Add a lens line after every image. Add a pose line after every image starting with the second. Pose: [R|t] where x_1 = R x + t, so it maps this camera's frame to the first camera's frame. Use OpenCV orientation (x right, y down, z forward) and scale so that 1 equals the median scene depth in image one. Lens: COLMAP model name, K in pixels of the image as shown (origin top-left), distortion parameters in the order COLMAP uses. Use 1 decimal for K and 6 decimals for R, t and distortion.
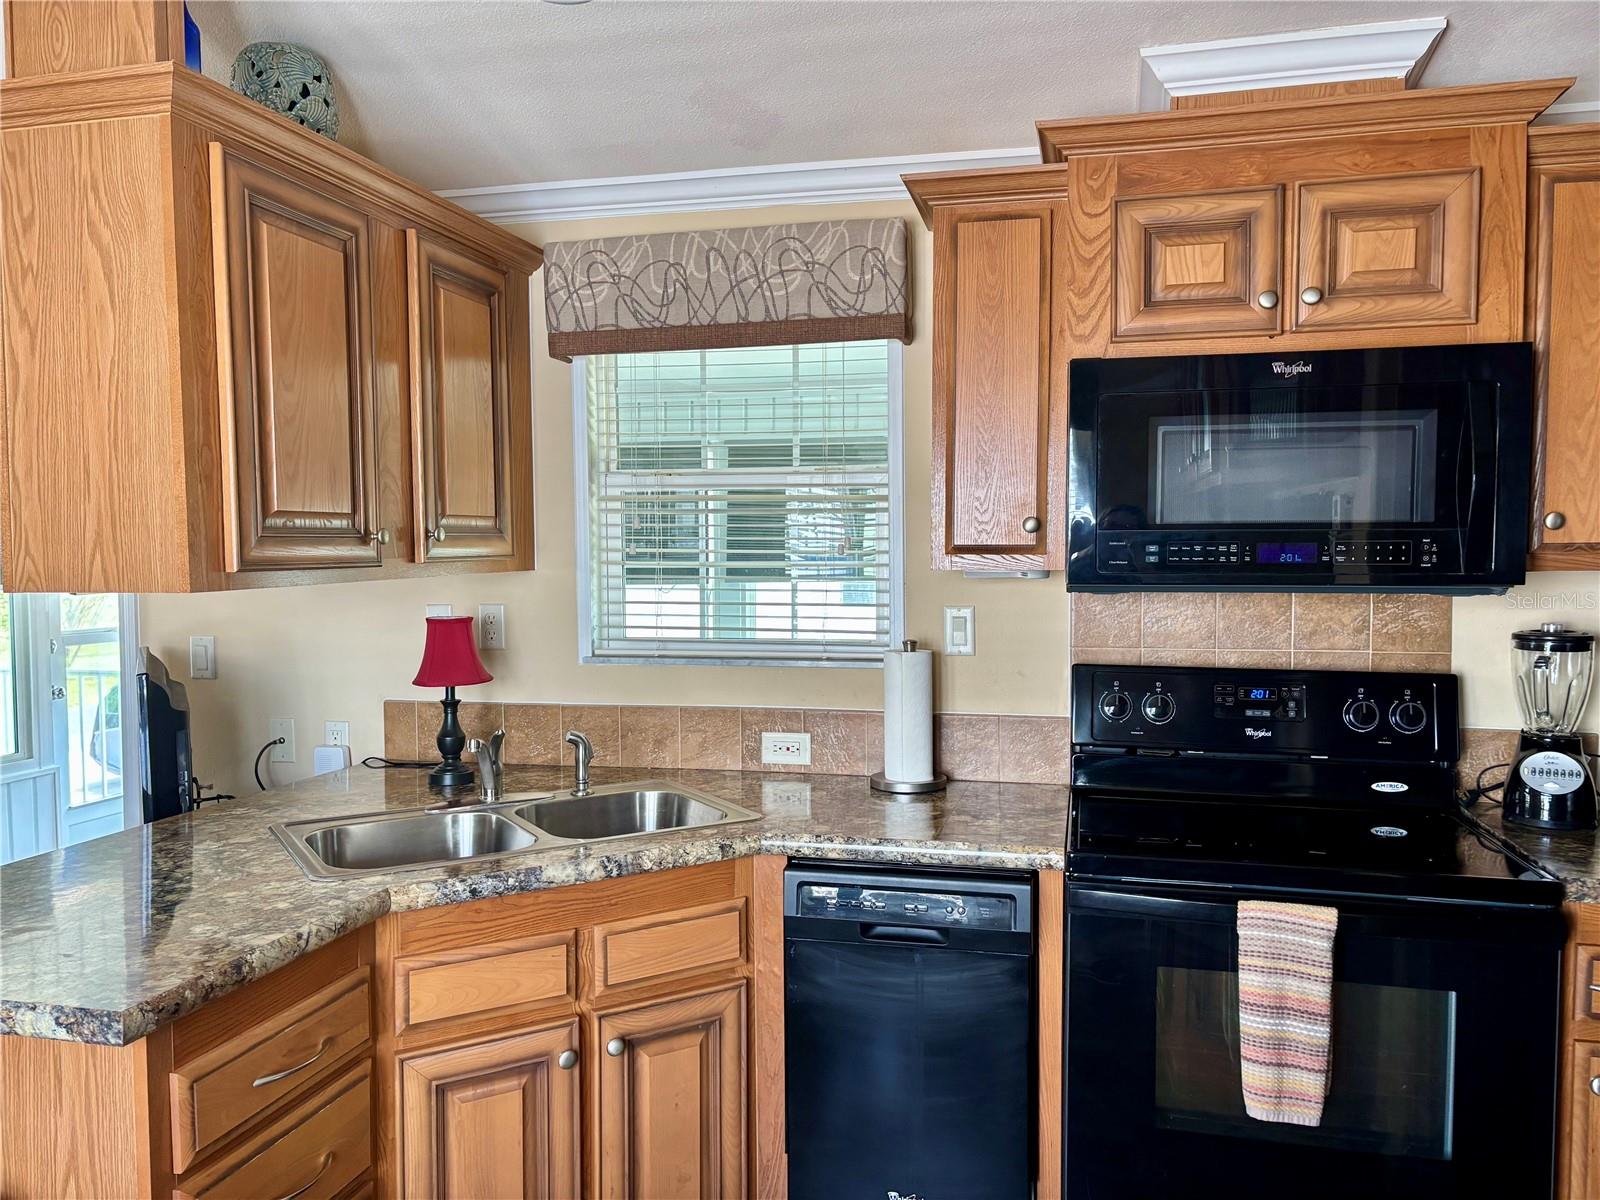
lens RADIAL K [[1213.8, 0, 796.2], [0, 1213.8, 603.8], [0, 0, 1]] dist [0.067512, -0.074607]
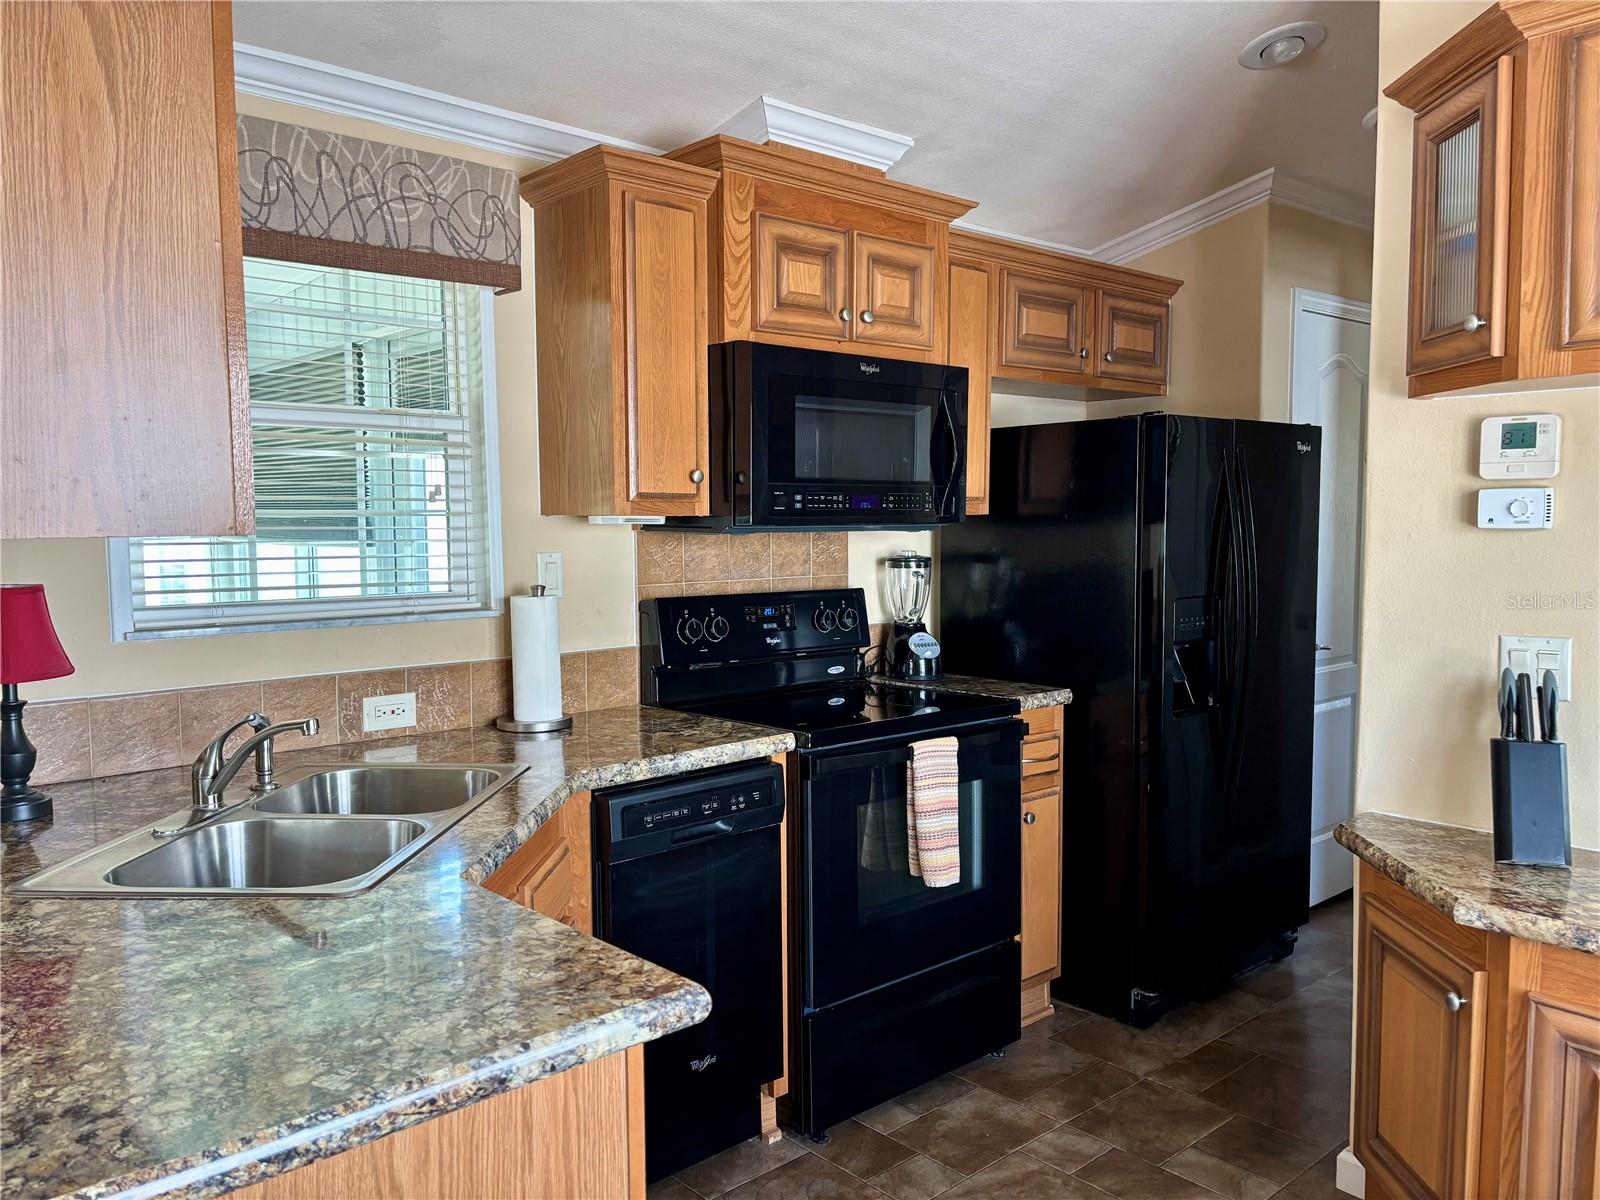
lens RADIAL K [[1213.8, 0, 796.2], [0, 1213.8, 603.8], [0, 0, 1]] dist [0.067512, -0.074607]
pose [[0.571026, -0.060317, 0.818713, -0.653173], [0.042920, 0.998127, 0.043600, 0.010091], [-0.819809, 0.010243, 0.572545, 0.229580]]
